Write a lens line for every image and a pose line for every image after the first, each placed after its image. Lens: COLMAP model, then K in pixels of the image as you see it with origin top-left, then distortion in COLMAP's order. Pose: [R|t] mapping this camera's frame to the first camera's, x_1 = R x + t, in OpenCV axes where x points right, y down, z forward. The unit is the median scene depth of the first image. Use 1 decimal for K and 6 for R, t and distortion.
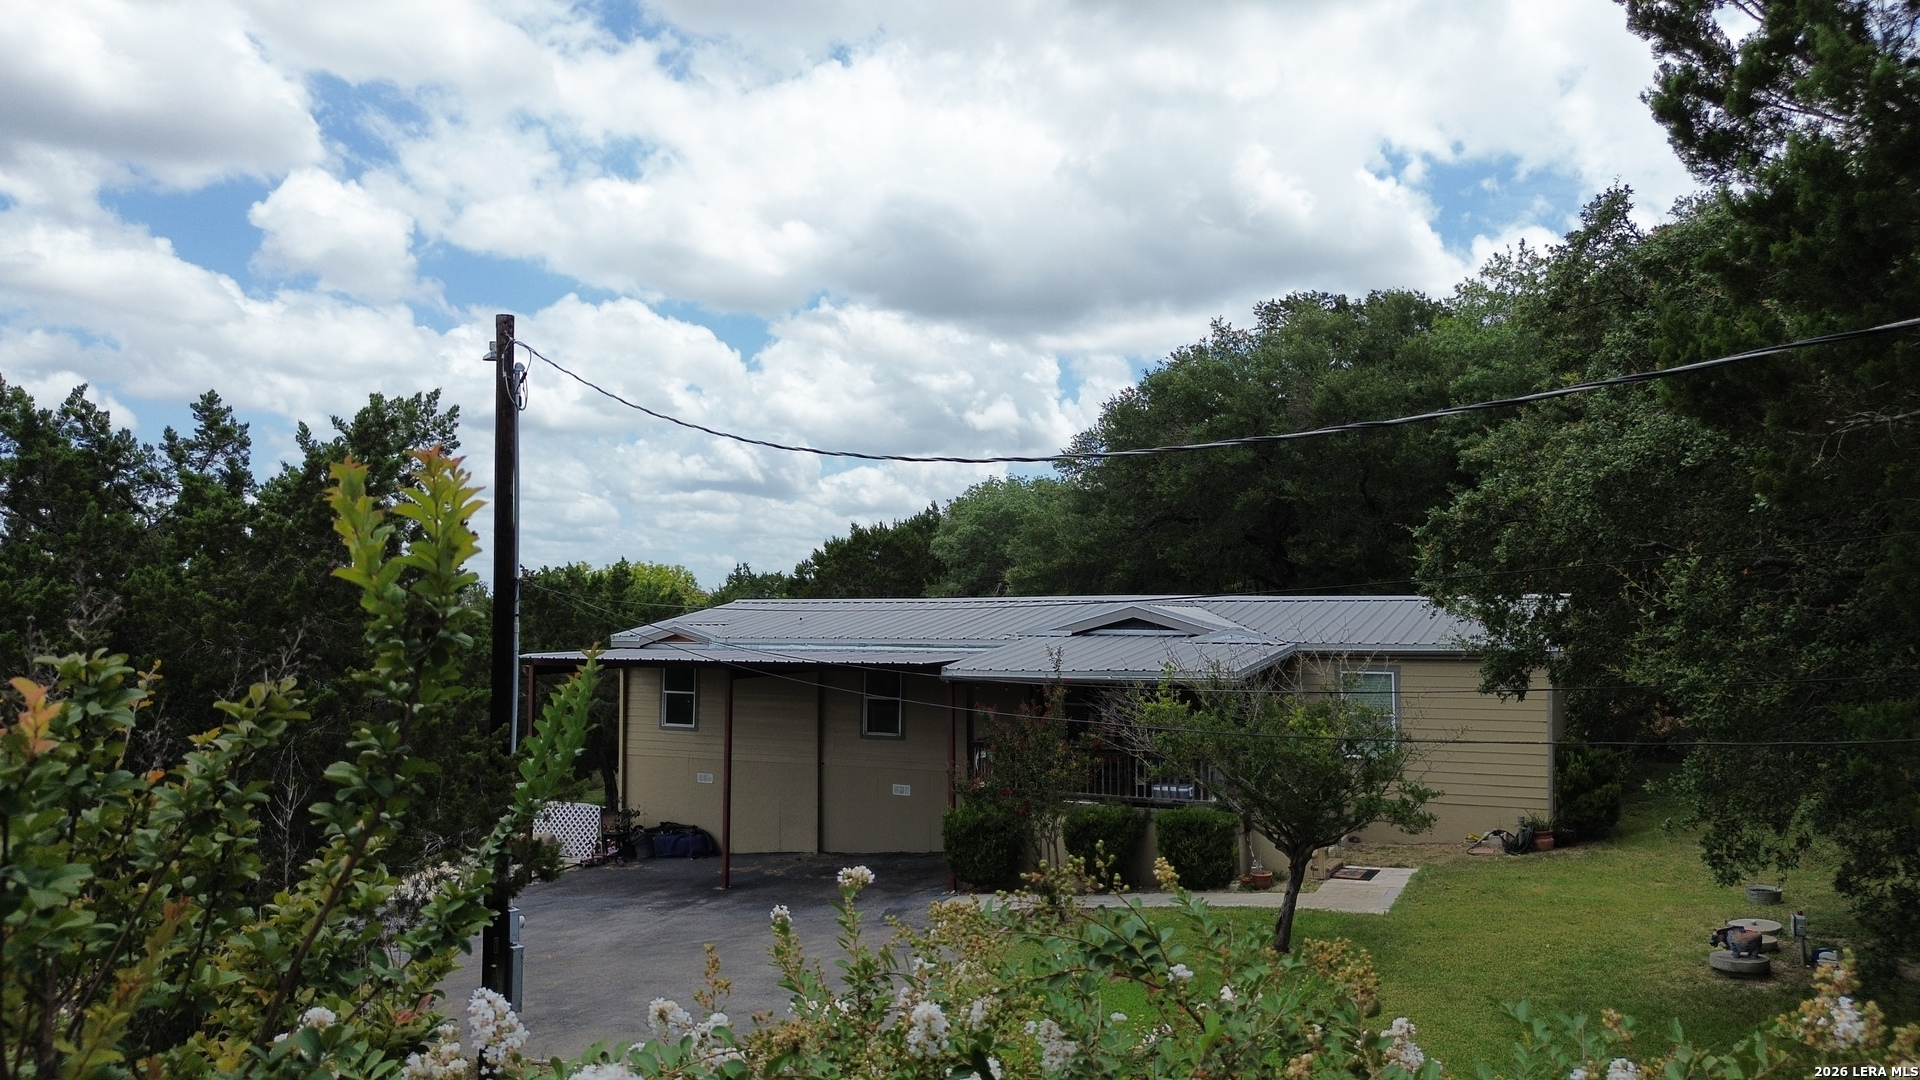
lens RADIAL K [[1355.2, 0, 963.2], [0, 1355.2, 525.0], [0, 0, 1]] dist [0.039131, -0.040760]
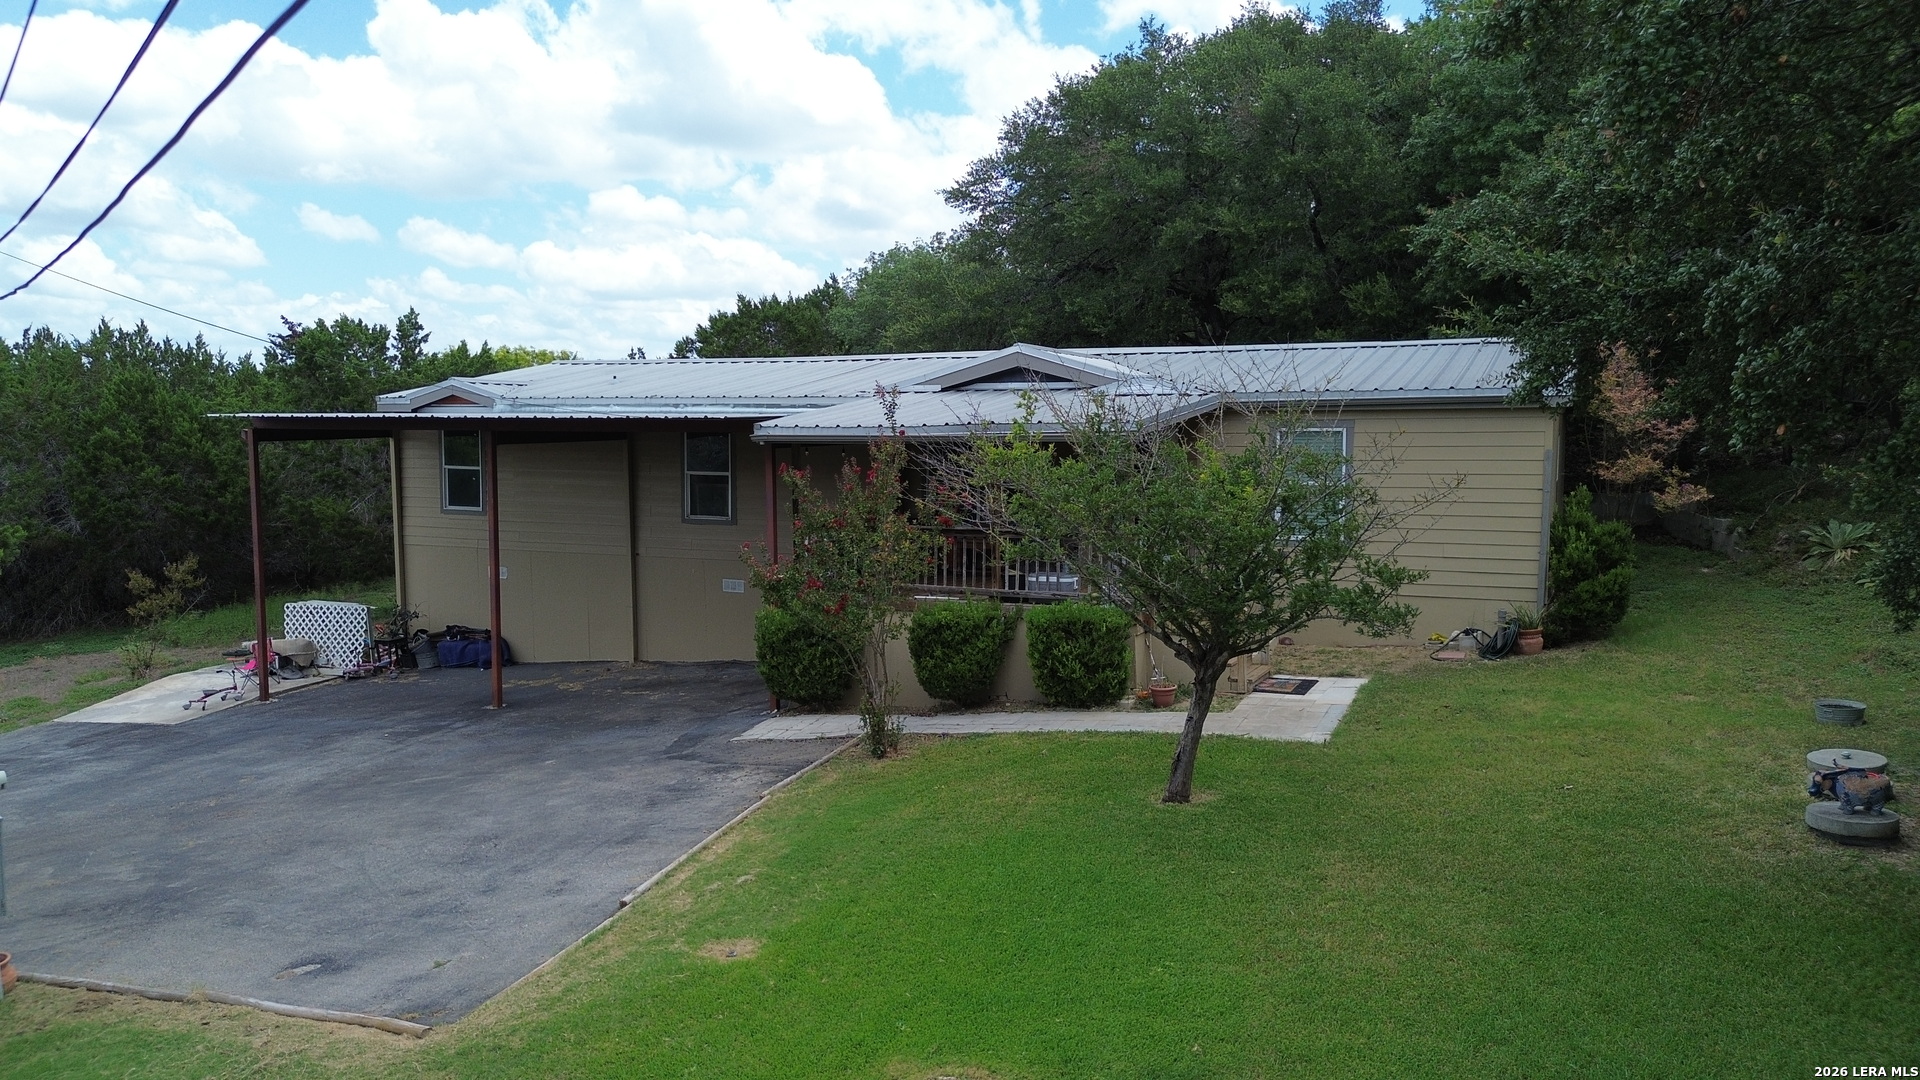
lens RADIAL K [[1355.2, 0, 964.1], [0, 1355.2, 545.6], [0, 0, 1]] dist [0.039131, -0.040760]
pose [[0.999077, -0.003809, 0.042783, 0.072759], [-0.002983, 0.987503, 0.157569, 0.056823], [-0.042849, -0.157551, 0.986581, 0.258882]]
